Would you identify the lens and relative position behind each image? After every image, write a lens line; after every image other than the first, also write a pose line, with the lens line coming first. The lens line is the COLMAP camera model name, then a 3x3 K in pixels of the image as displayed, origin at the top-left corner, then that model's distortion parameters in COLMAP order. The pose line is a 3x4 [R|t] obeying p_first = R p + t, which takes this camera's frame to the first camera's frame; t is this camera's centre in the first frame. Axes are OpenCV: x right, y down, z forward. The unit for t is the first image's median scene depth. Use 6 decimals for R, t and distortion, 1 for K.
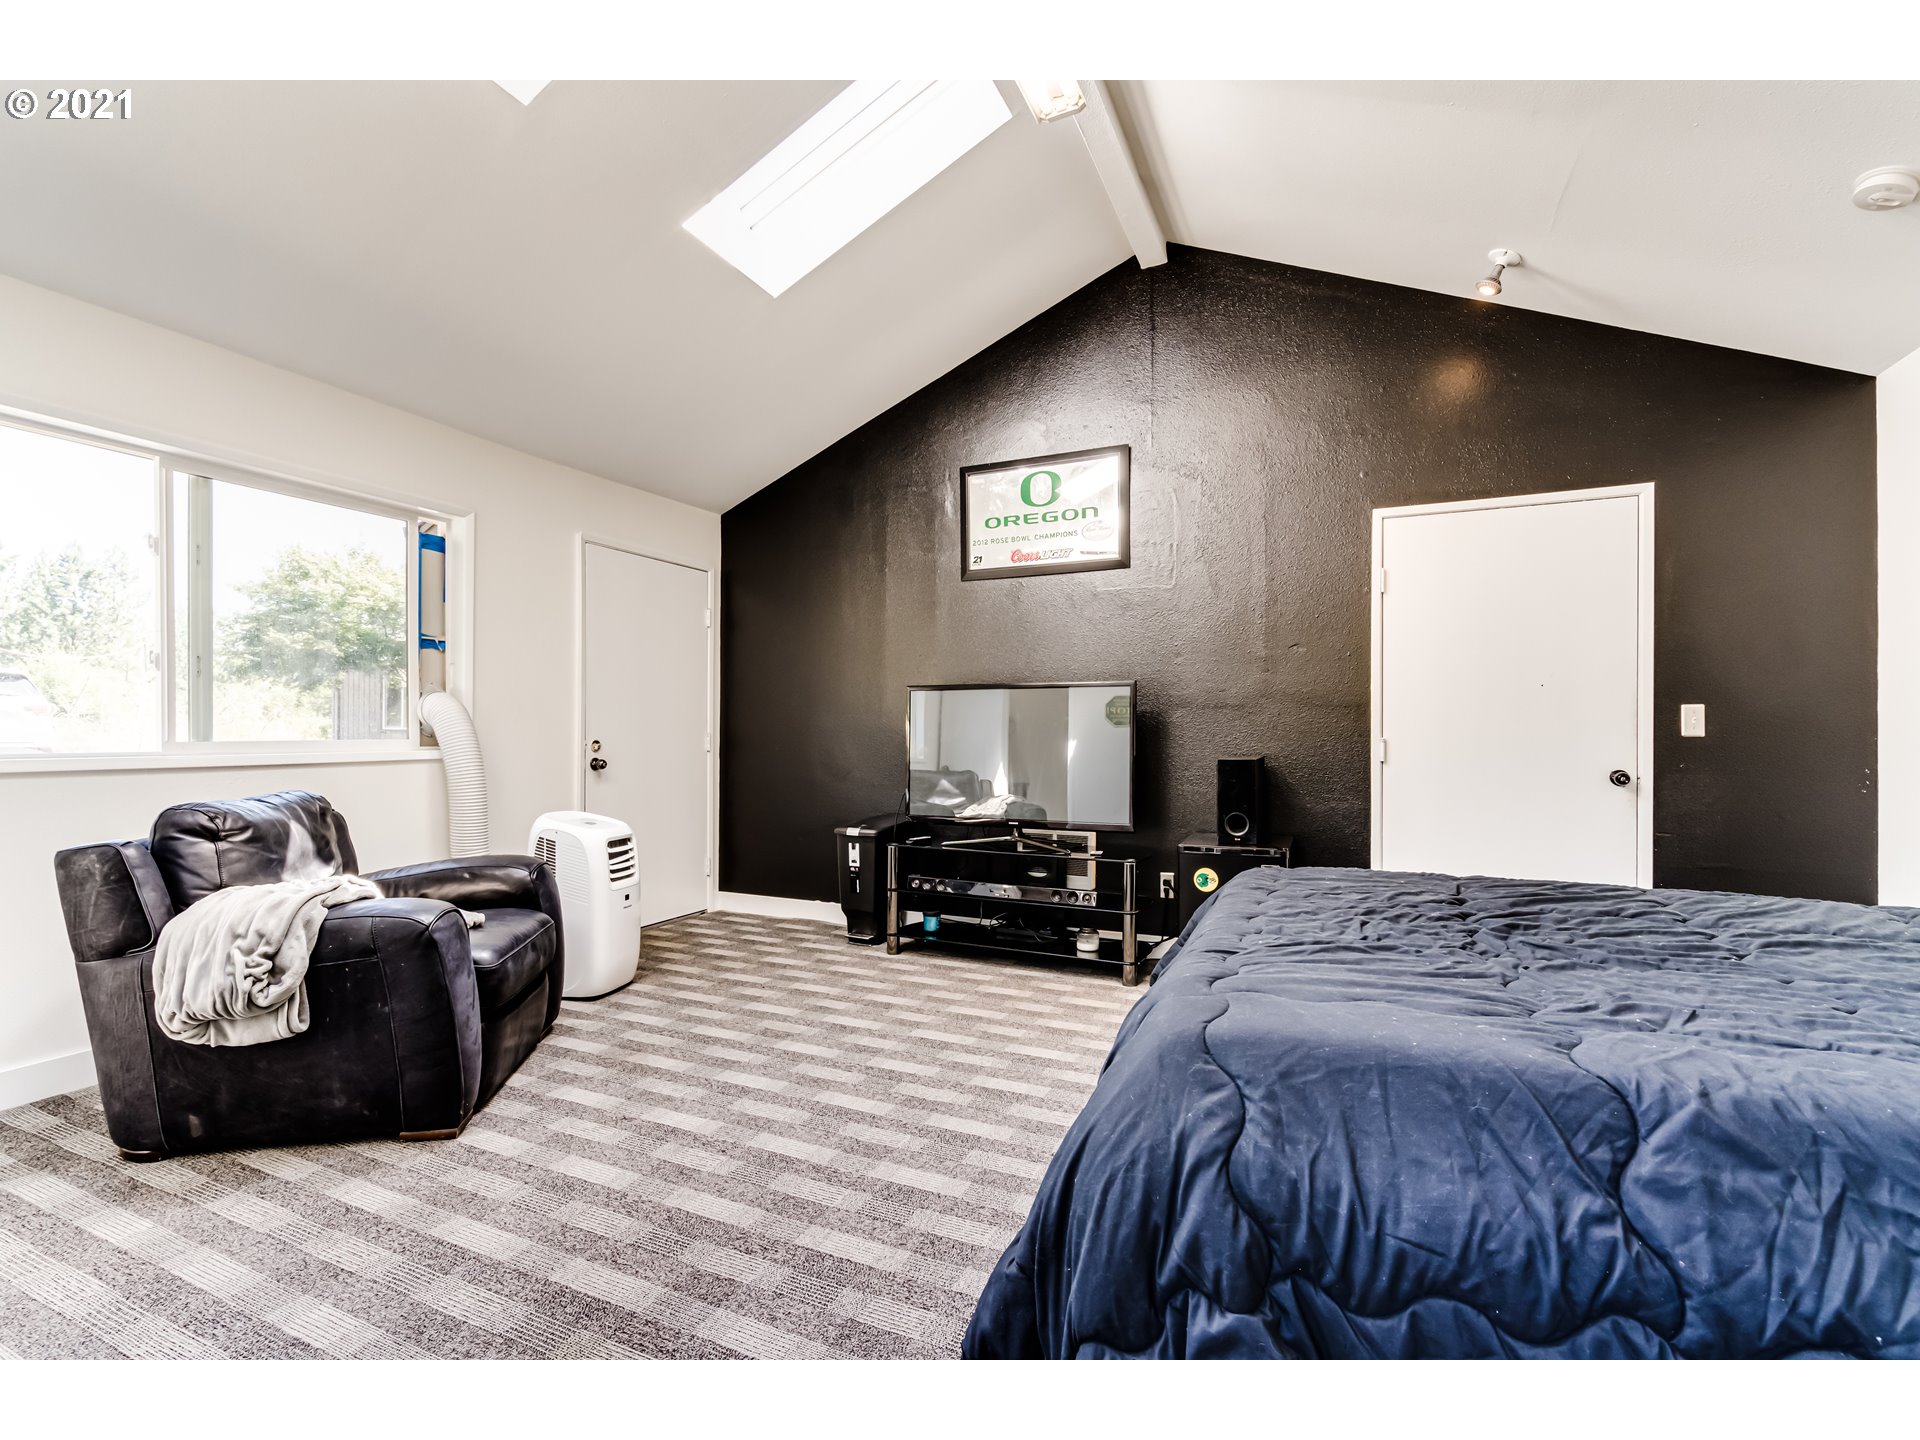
lens RADIAL K [[881.1, 0, 956.8], [0, 881.1, 734.4], [0, 0, 1]] dist [0.000452, -0.000078]
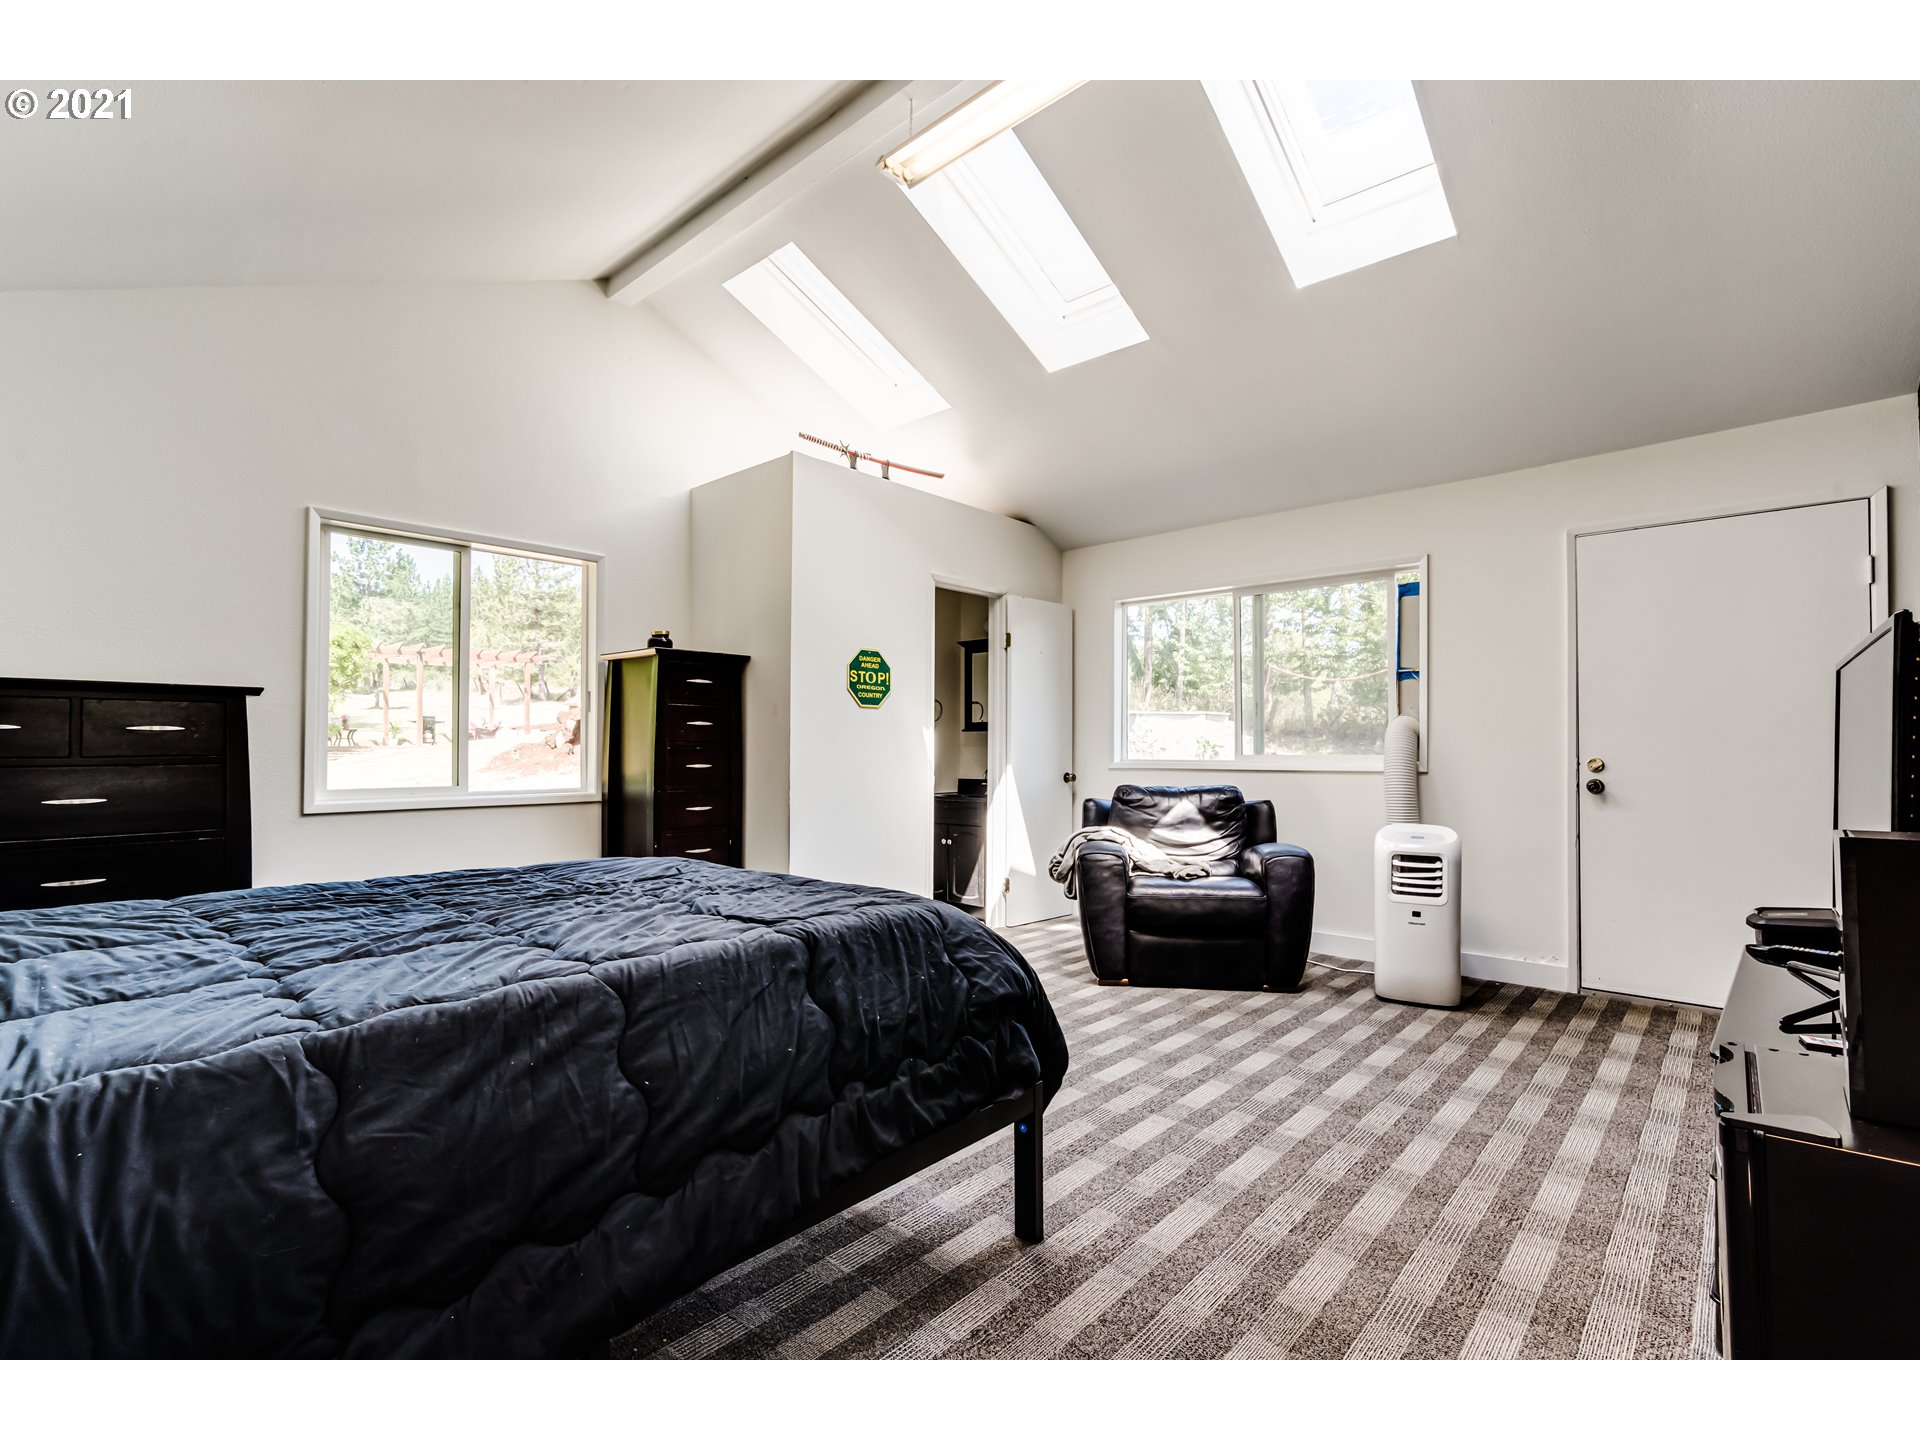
lens RADIAL K [[881.1, 0, 961.7], [0, 881.1, 722.1], [0, 0, 1]] dist [0.000452, -0.000078]
pose [[-0.297699, -0.034151, -0.954049, 0.776220], [-0.009740, 0.999417, -0.032736, 0.005744], [0.954610, -0.000453, -0.297858, 0.846521]]
